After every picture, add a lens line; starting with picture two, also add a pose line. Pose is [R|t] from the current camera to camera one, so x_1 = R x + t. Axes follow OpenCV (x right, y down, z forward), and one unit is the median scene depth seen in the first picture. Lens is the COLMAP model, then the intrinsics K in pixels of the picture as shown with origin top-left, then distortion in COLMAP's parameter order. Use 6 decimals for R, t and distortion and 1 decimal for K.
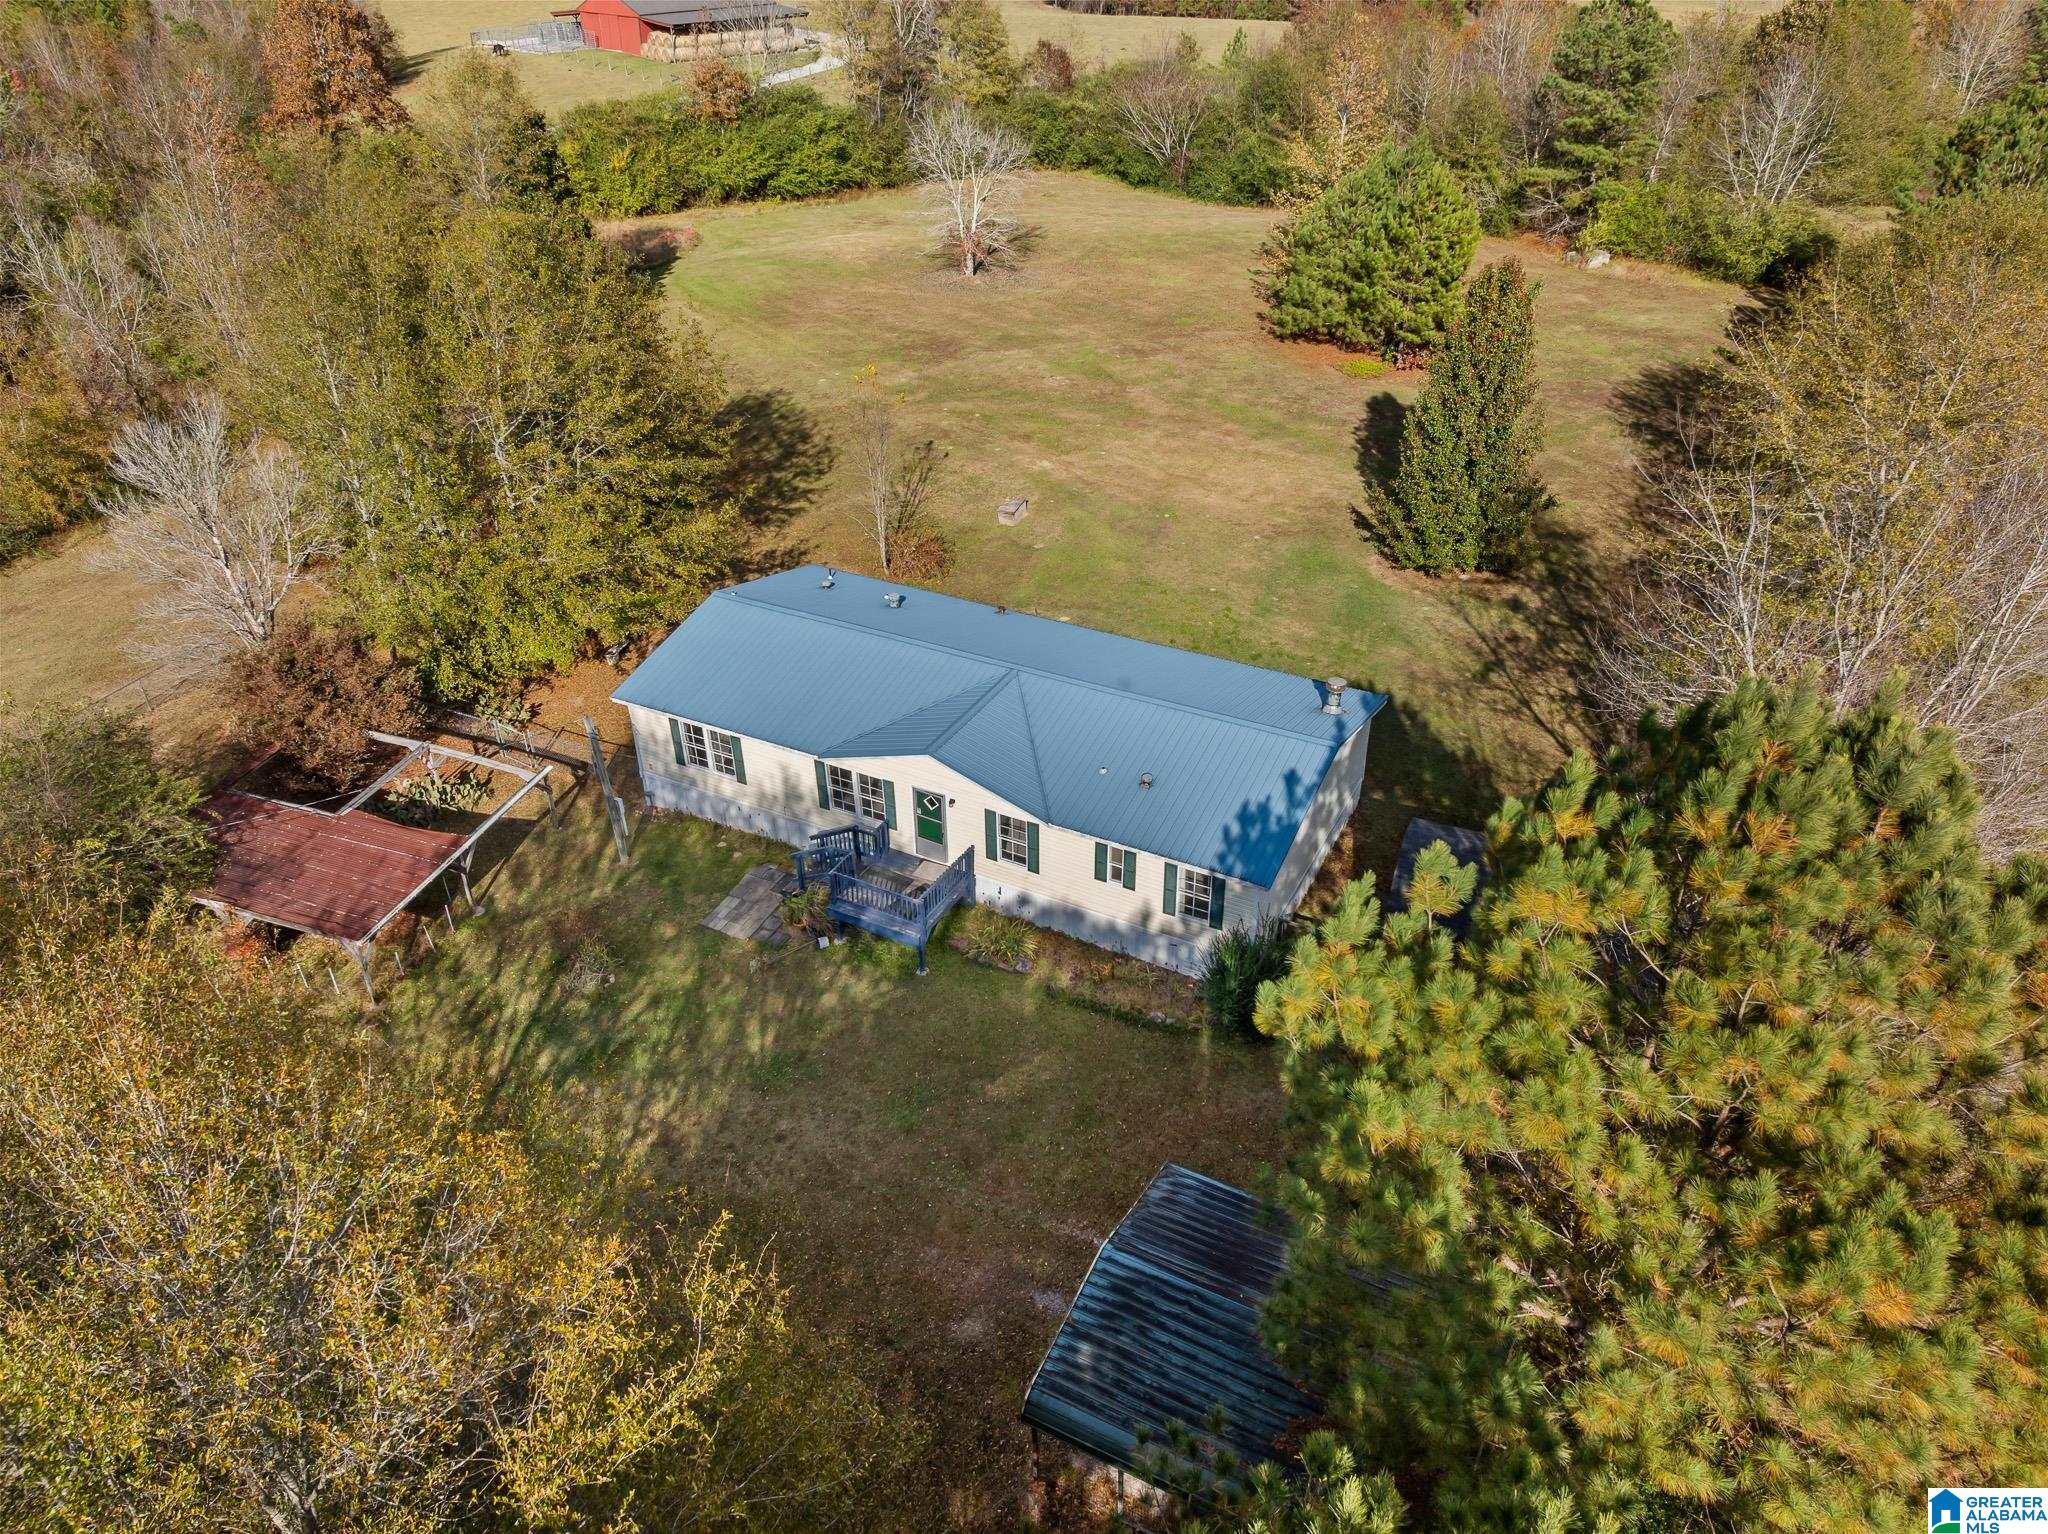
lens RADIAL K [[1449.4, 0, 1024.0], [0, 1449.4, 767.0], [0, 0, 1]] dist [-0.039935, 0.002982]
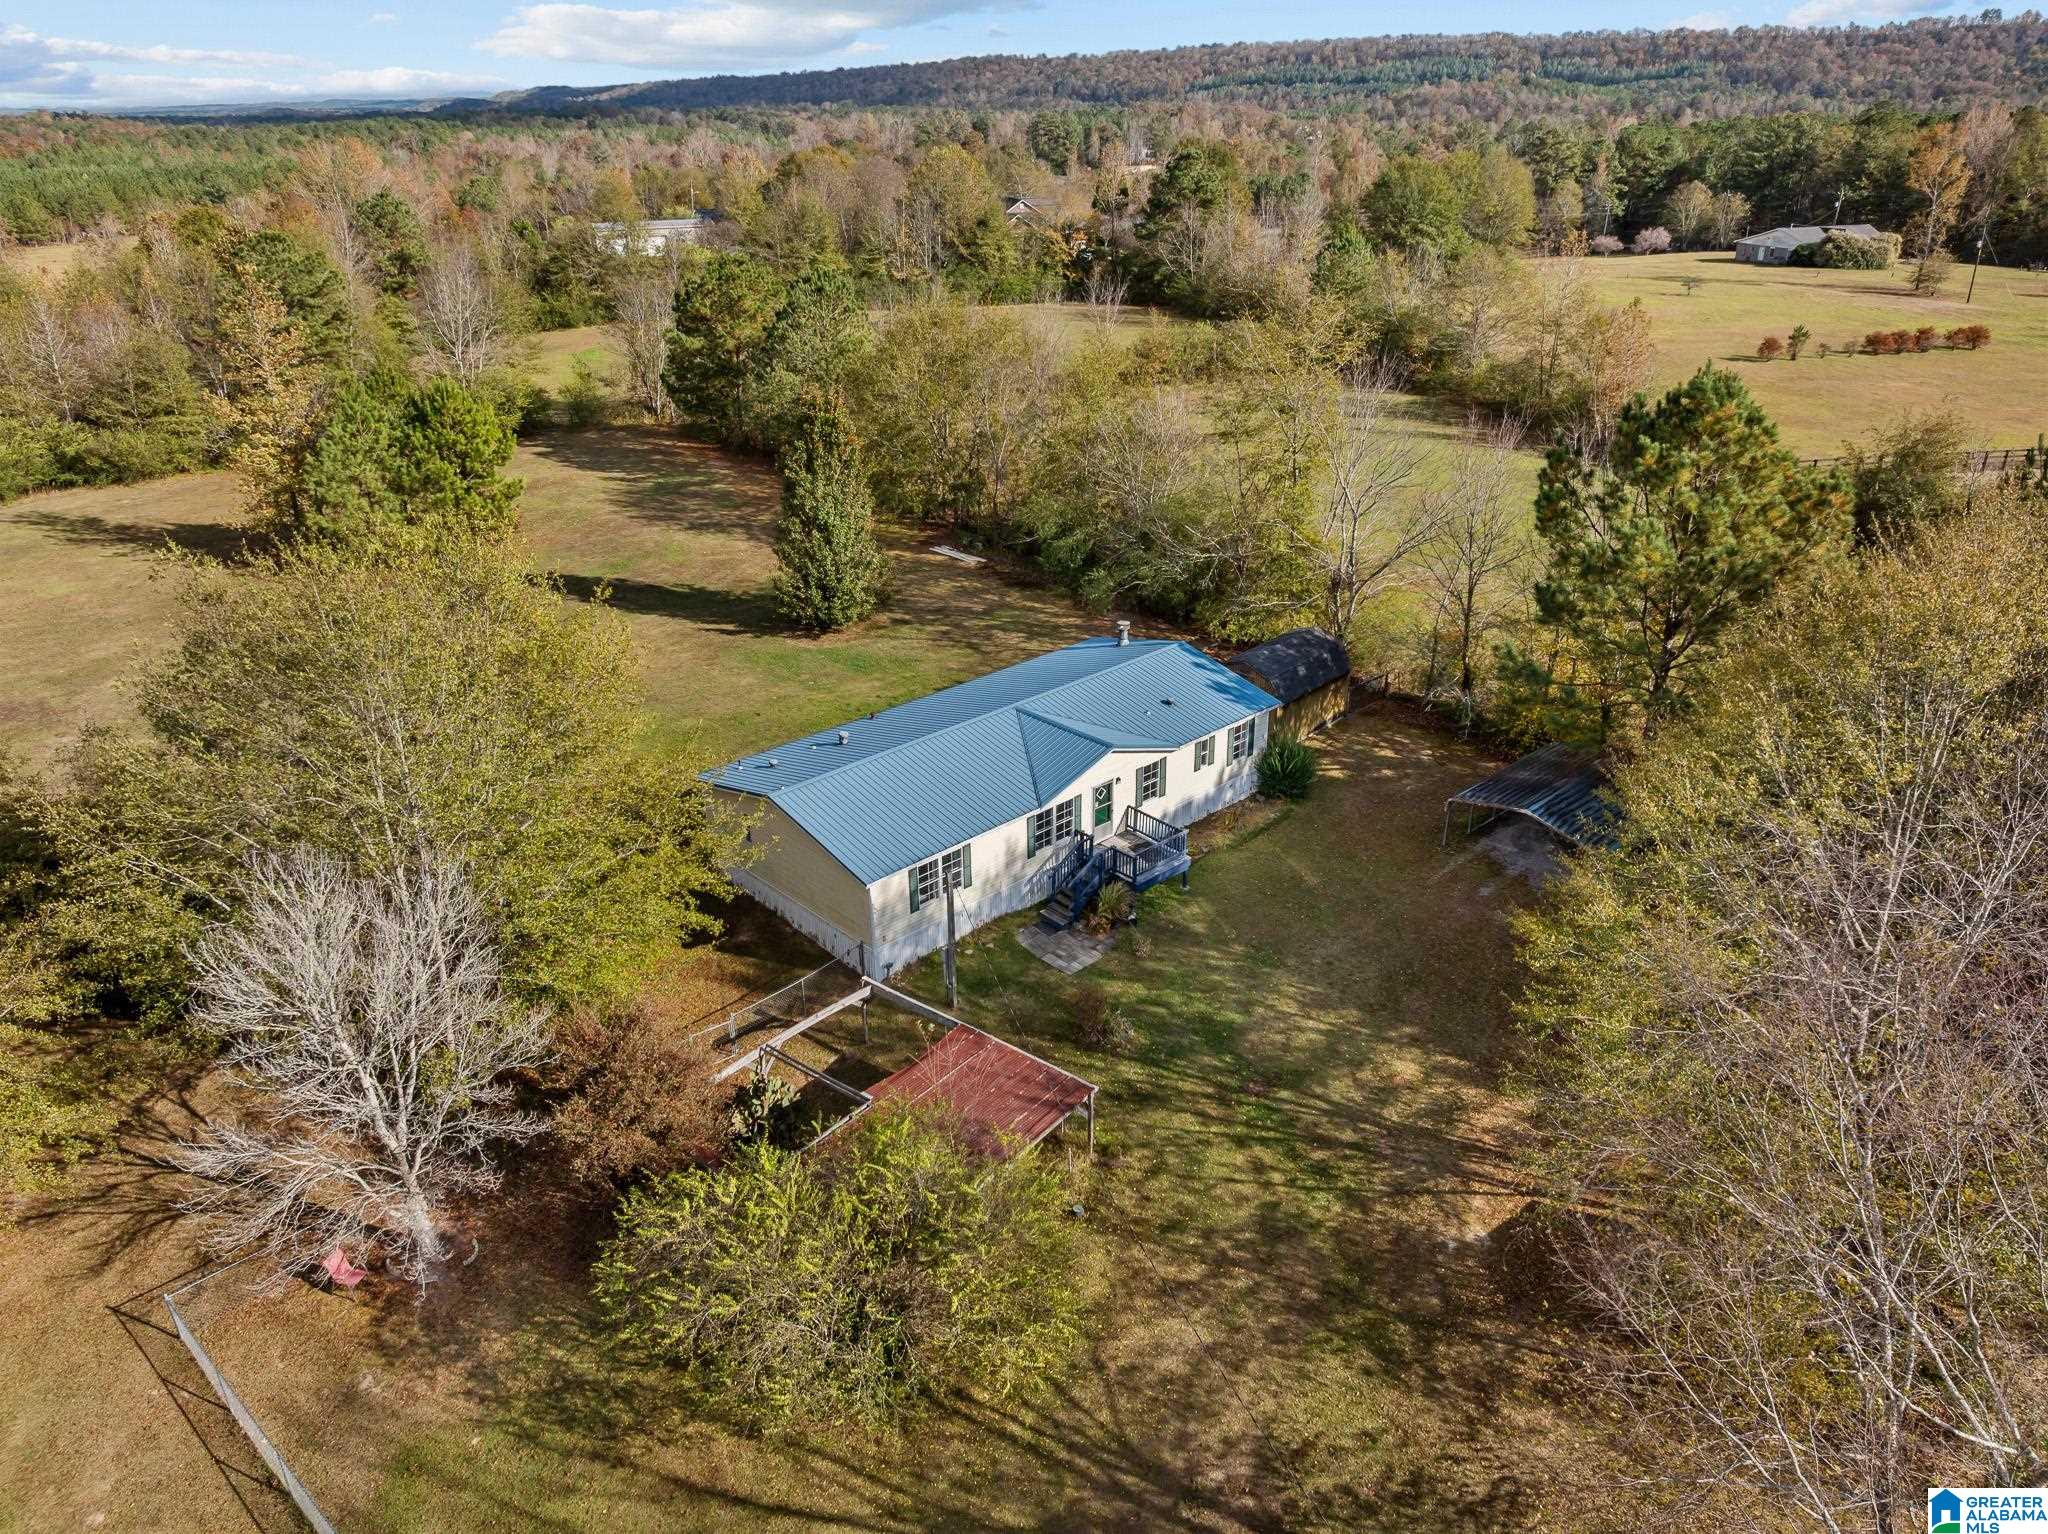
lens RADIAL K [[1450.0, 0, 1024.0], [0, 1450.0, 767.0], [0, 0, 1]] dist [-0.060046, 0.037173]
pose [[0.323716, -0.398890, 0.857959, -1.208210], [0.510415, 0.837146, 0.196629, -0.290462], [-0.796671, 0.374264, 0.474597, 0.417461]]
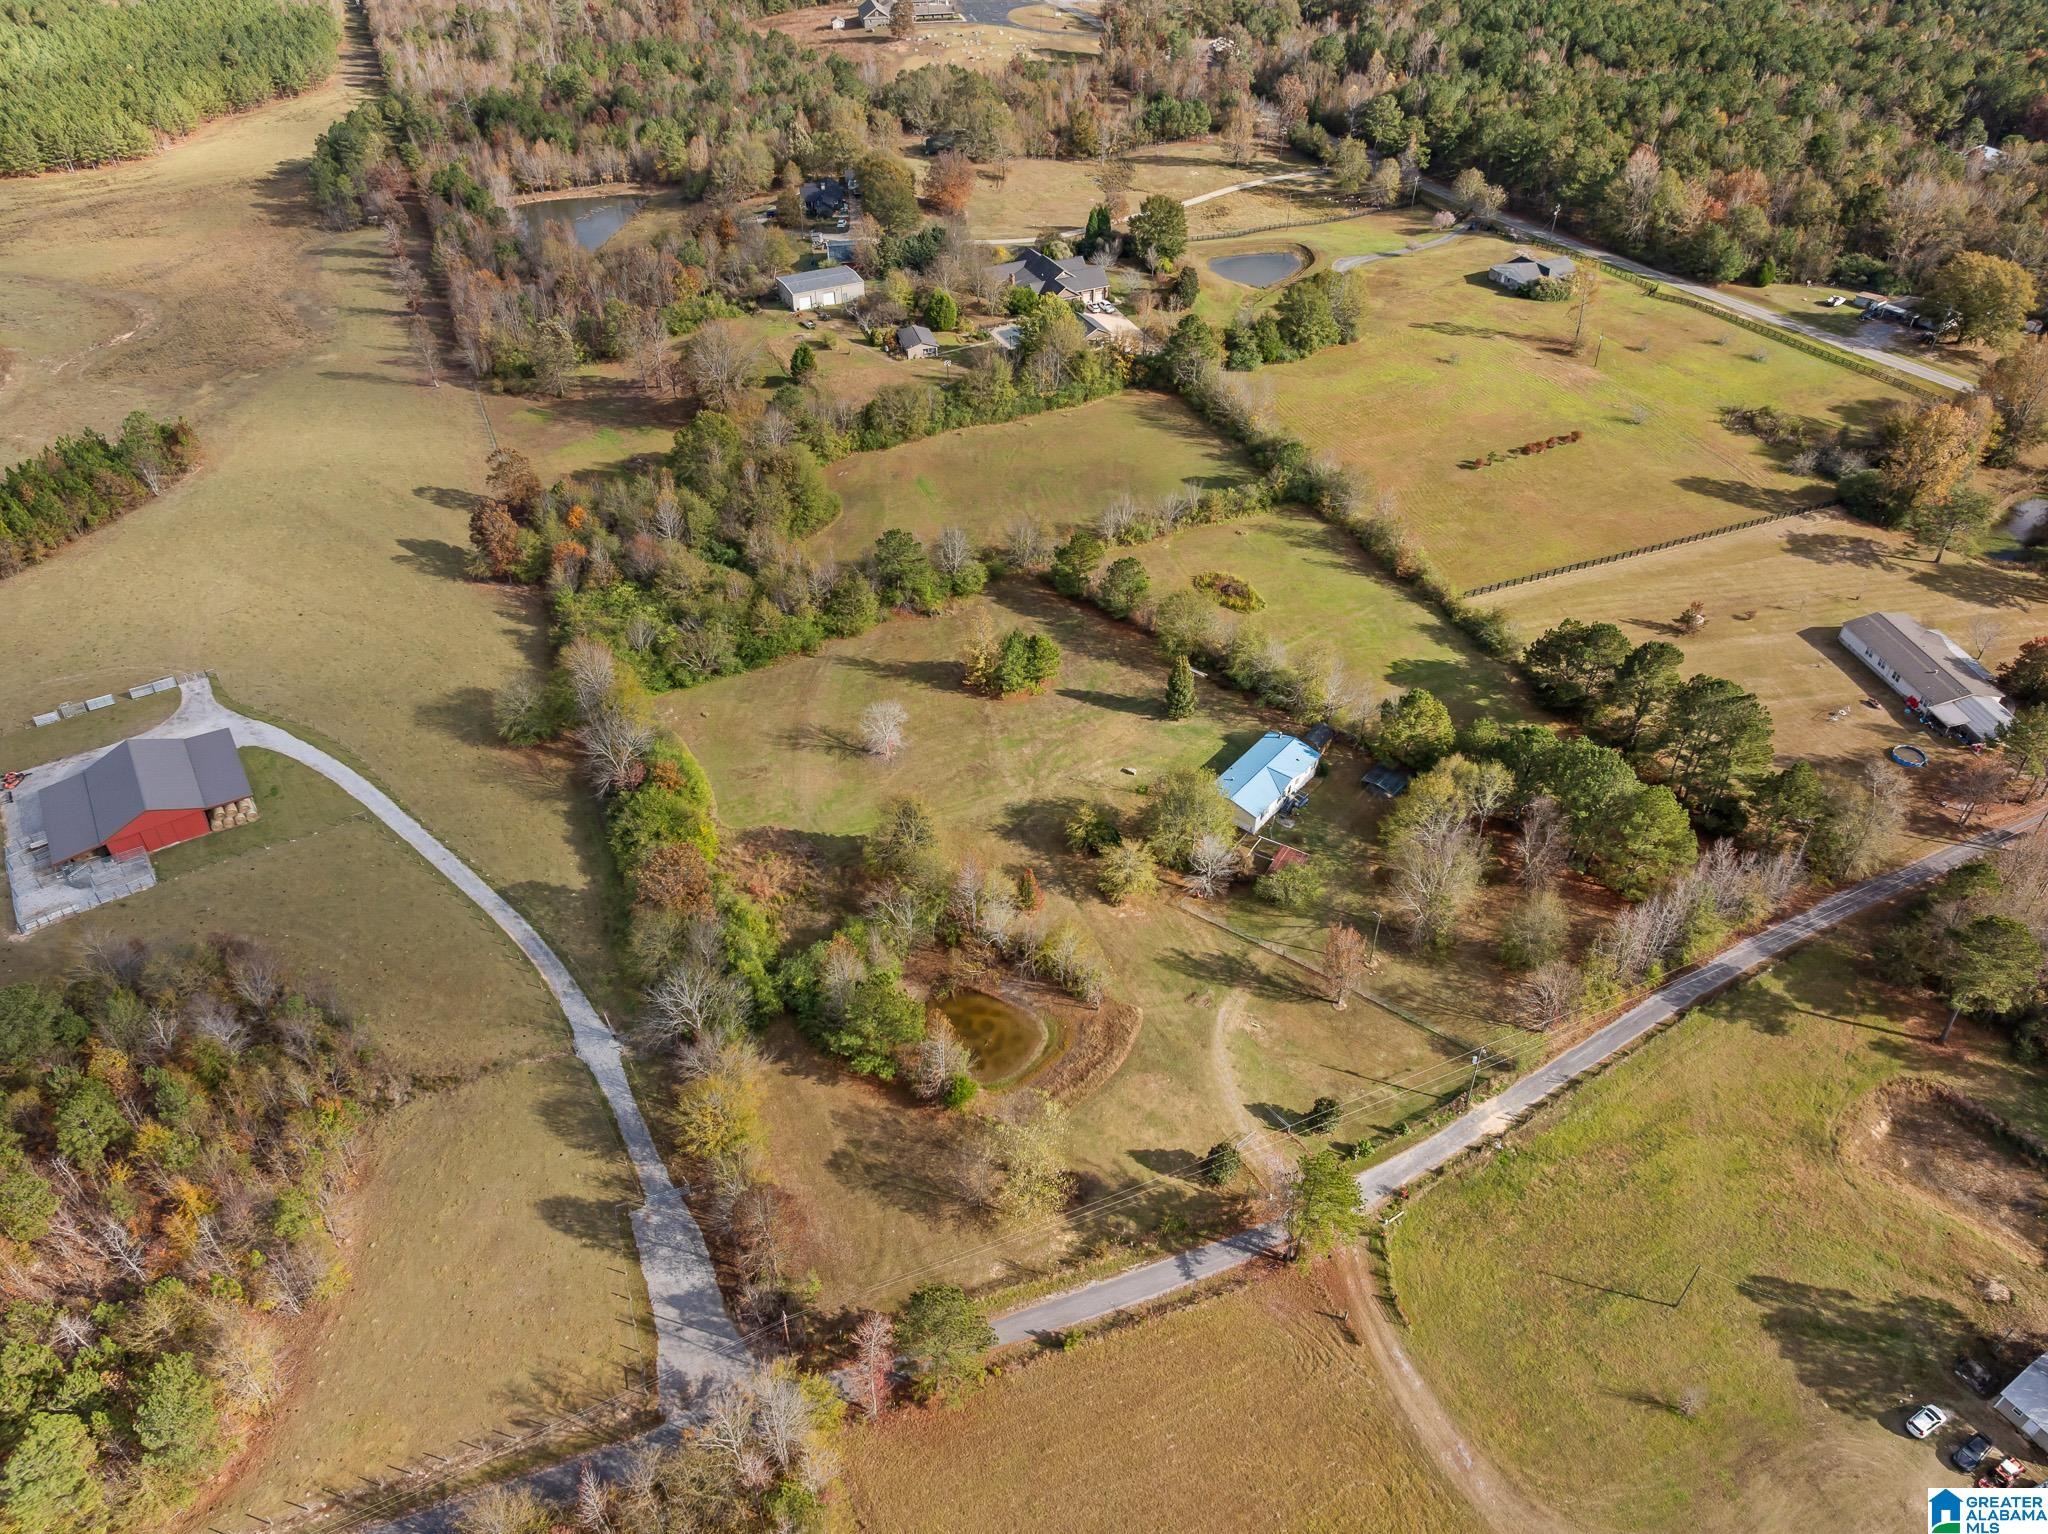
lens RADIAL K [[1449.4, 0, 1024.0], [0, 1449.4, 767.0], [0, 0, 1]] dist [-0.039935, 0.002982]
pose [[0.194943, -0.611668, 0.766720, -4.898462], [0.520769, 0.726977, 0.447554, -3.331567], [-0.831142, 0.312037, 0.460257, -0.904996]]
